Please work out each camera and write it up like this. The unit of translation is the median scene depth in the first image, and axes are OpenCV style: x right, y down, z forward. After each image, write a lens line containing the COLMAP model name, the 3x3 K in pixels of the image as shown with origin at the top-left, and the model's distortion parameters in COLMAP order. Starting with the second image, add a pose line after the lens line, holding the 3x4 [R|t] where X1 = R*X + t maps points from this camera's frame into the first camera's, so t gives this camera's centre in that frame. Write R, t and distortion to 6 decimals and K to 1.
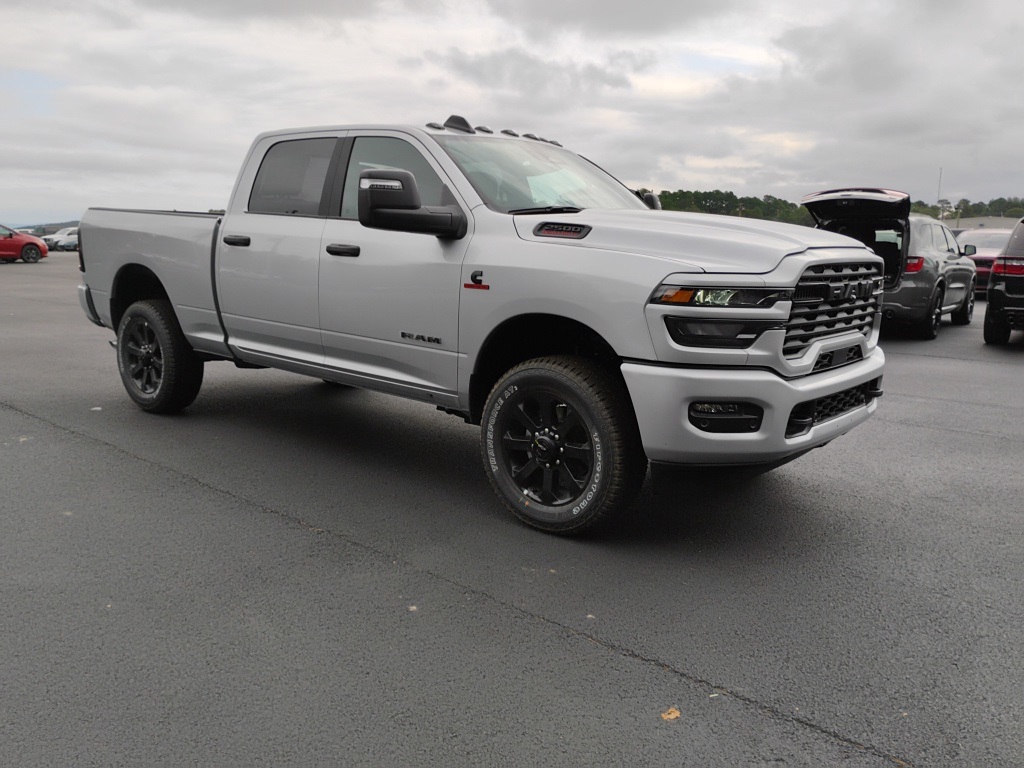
lens RADIAL K [[836.1, 0, 516.7], [0, 836.1, 380.0], [0, 0, 1]] dist [0.068489, -0.106822]
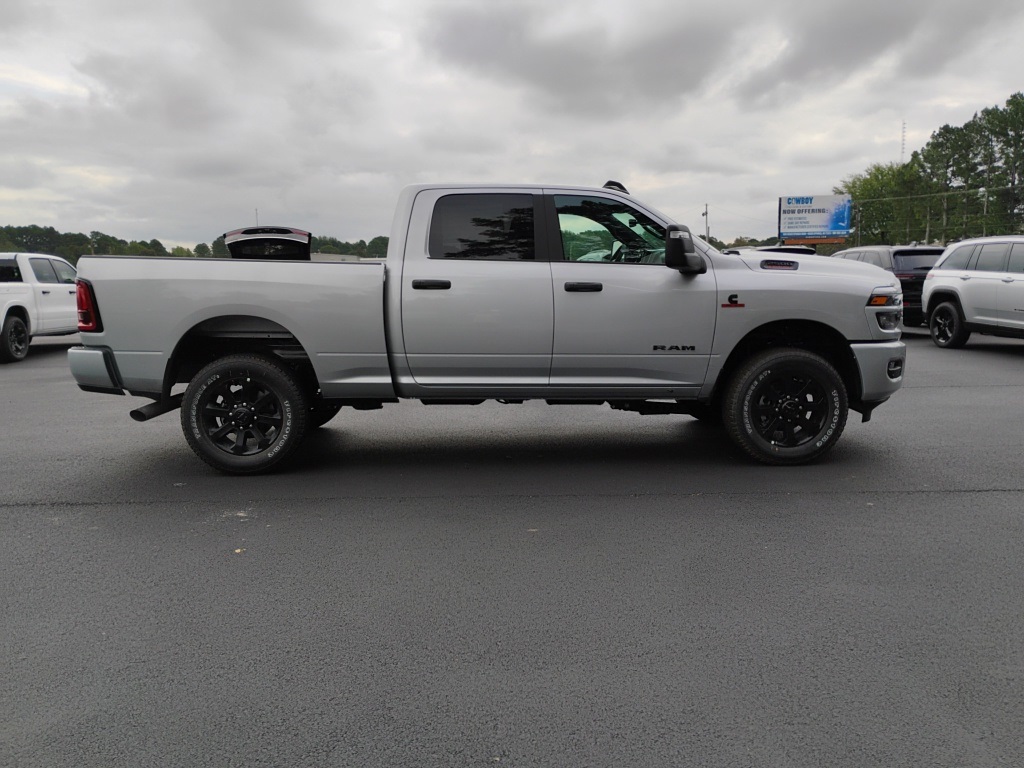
lens RADIAL K [[836.1, 0, 516.7], [0, 836.1, 380.0], [0, 0, 1]] dist [0.068489, -0.106822]
pose [[0.733179, -0.112591, 0.670650, -1.200233], [0.140673, 0.989978, 0.012412, -0.051587], [-0.665326, 0.085242, 0.741670, 0.180943]]
